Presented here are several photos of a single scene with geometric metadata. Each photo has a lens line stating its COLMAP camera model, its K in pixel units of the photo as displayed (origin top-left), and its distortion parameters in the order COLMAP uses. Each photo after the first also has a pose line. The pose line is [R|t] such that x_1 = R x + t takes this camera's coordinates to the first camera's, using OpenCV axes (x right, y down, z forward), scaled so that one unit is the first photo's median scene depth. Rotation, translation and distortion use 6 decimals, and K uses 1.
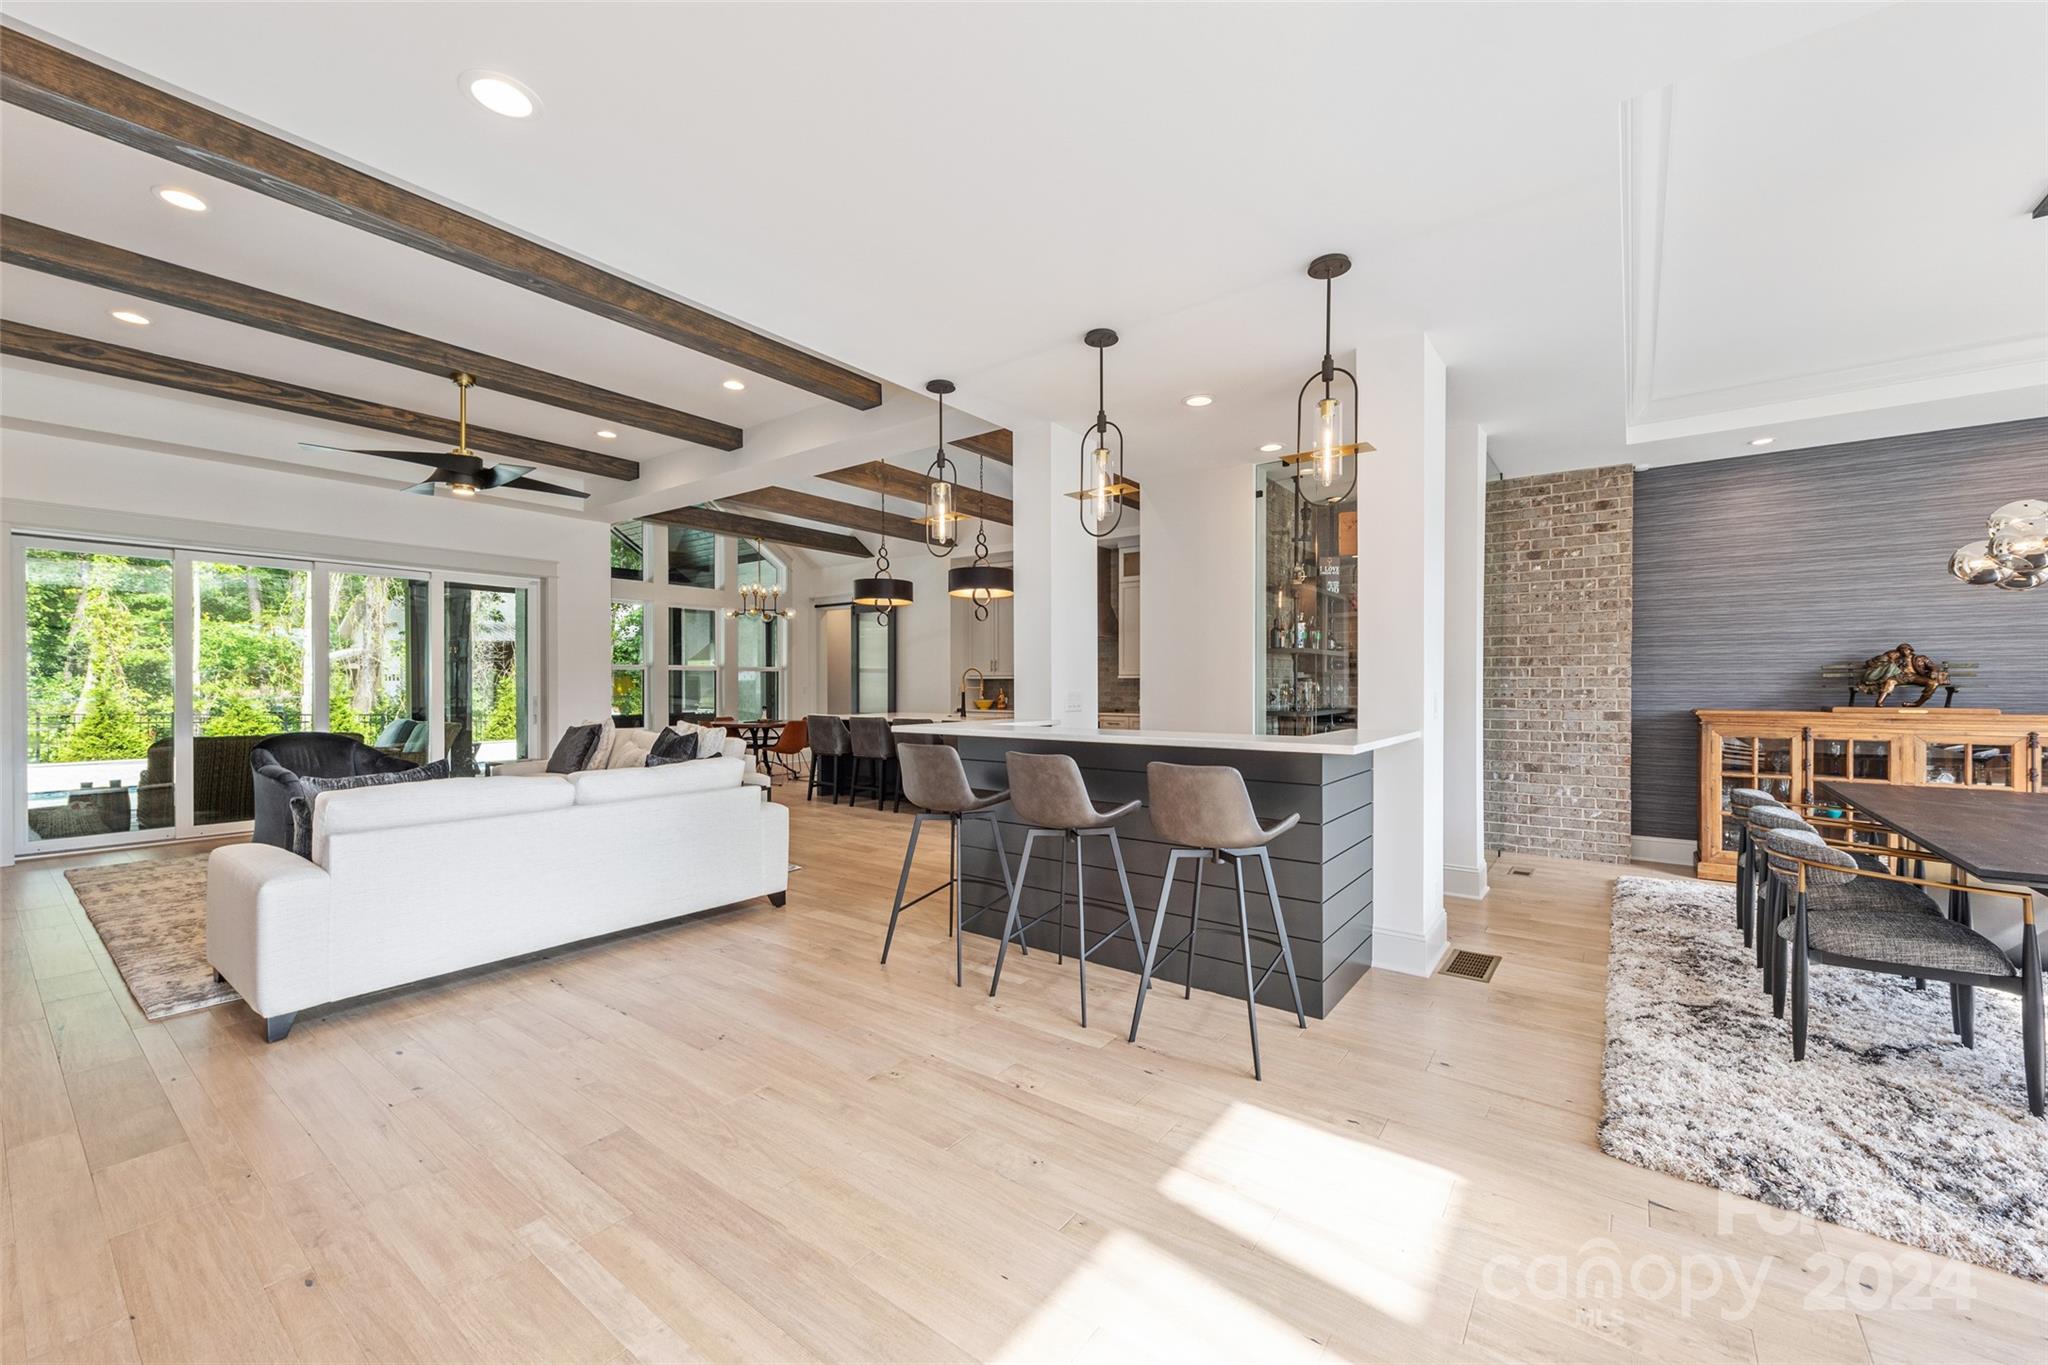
lens RADIAL K [[801.0, 0, 1028.4], [0, 801.0, 686.1], [0, 0, 1]] dist [0.009413, -0.002541]
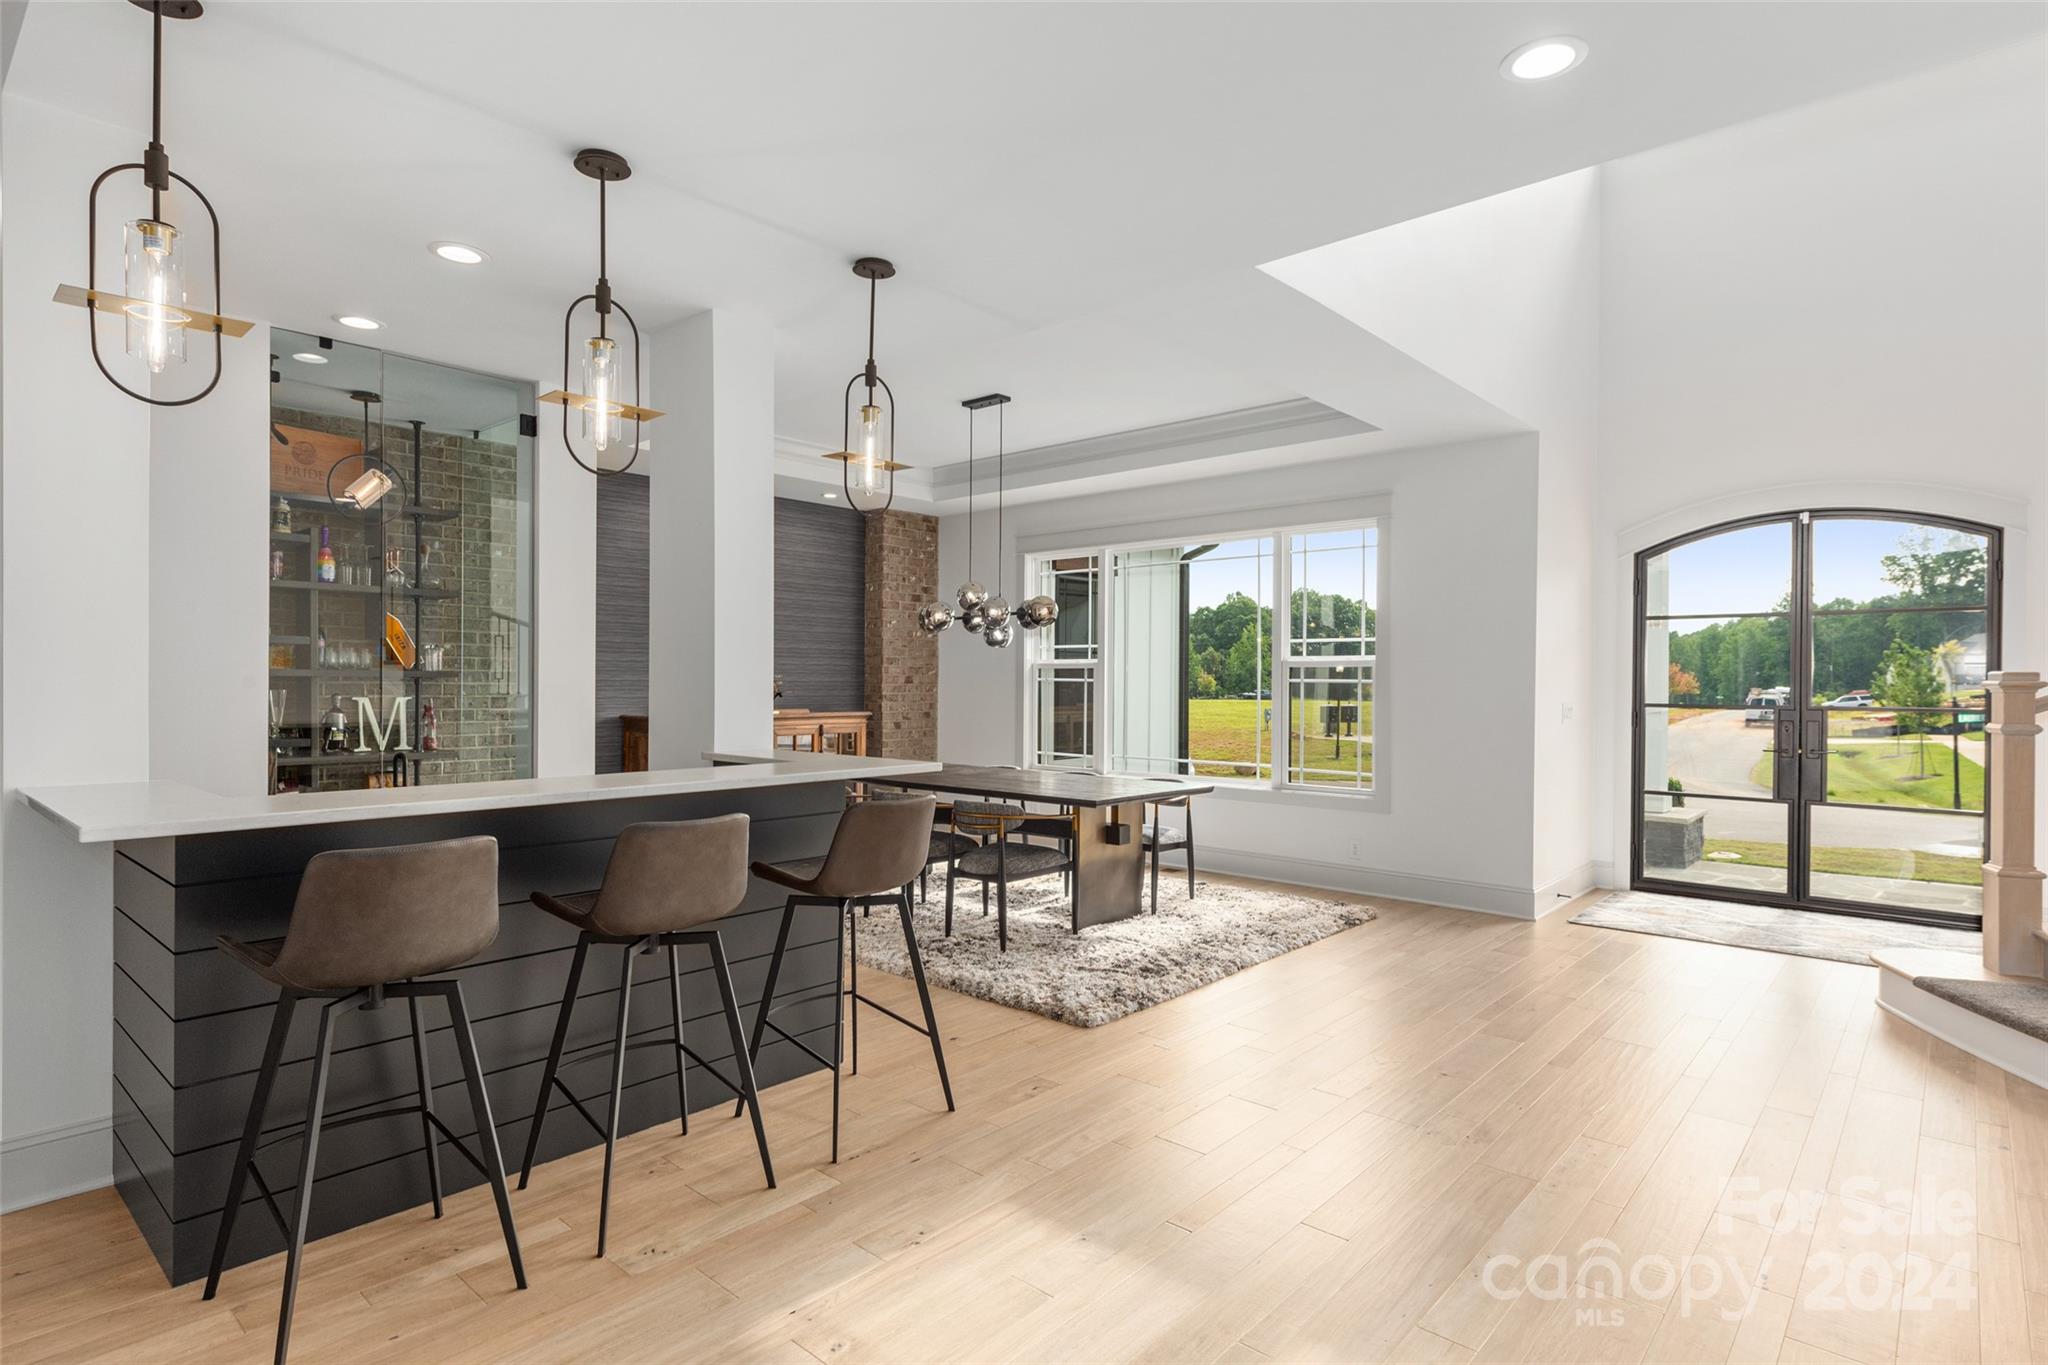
lens RADIAL K [[1085.2, 0, 1025.6], [0, 1085.2, 680.0], [0, 0, 1]] dist [0.003048, -0.000832]
pose [[0.063677, 0.000127, 0.997971, -0.521042], [-0.004438, 0.999990, 0.000156, -0.018984], [-0.997961, -0.004439, 0.063677, 0.417918]]
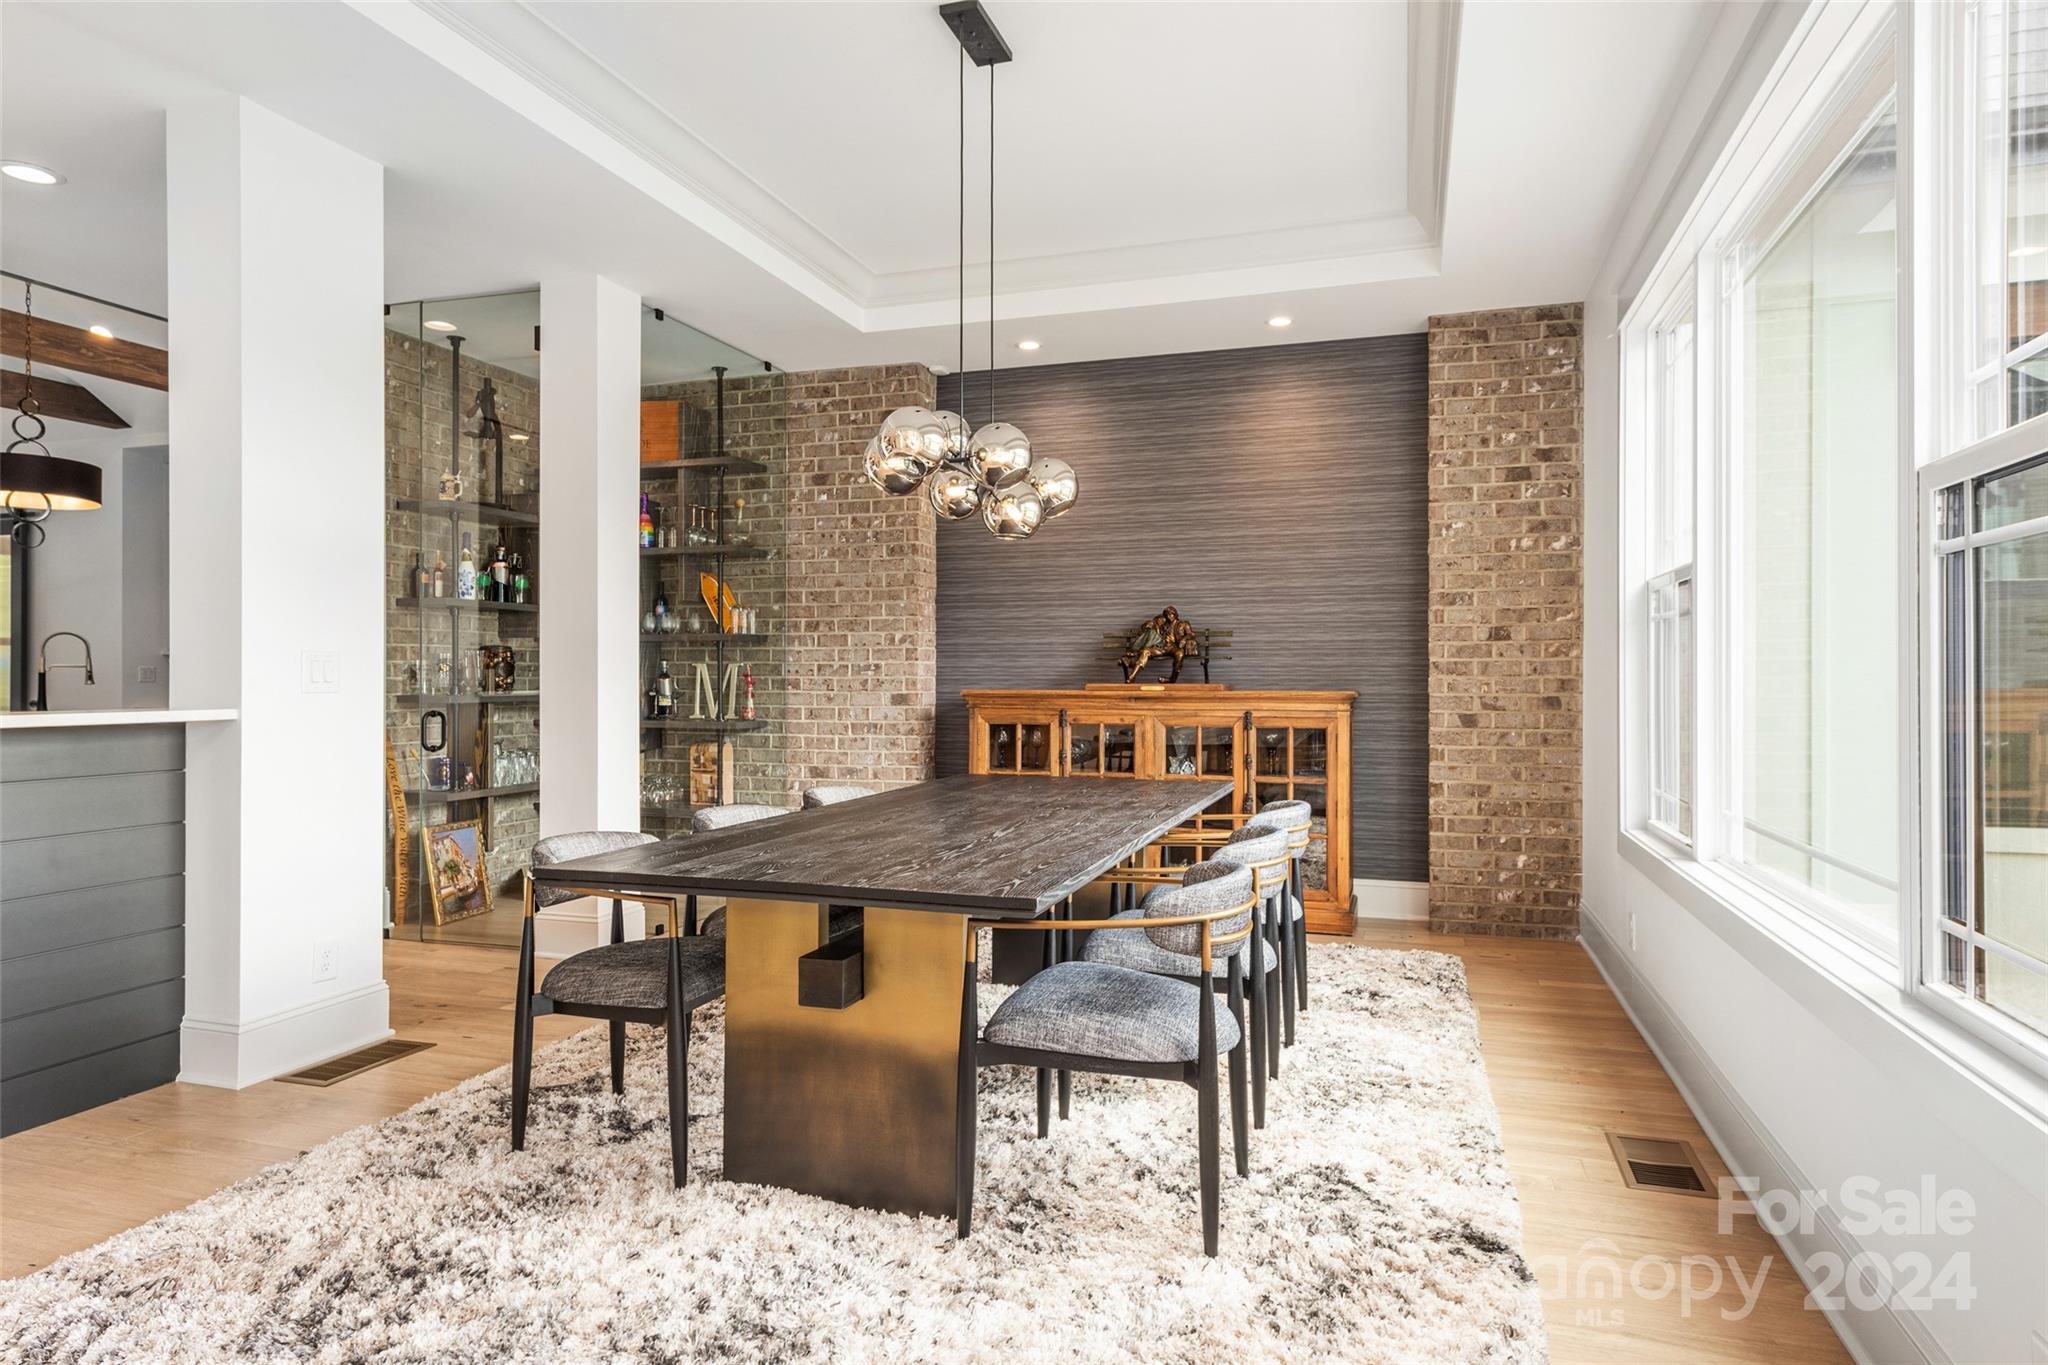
lens RADIAL K [[1190.5, 0, 1022.1], [0, 1190.5, 668.6], [0, 0, 1]] dist [0.016083, -0.000242]
pose [[0.943166, 0.001804, 0.332317, 0.495021], [0.000562, 0.999975, -0.007024, 0.017419], [-0.332321, 0.006811, 0.943142, -0.084448]]
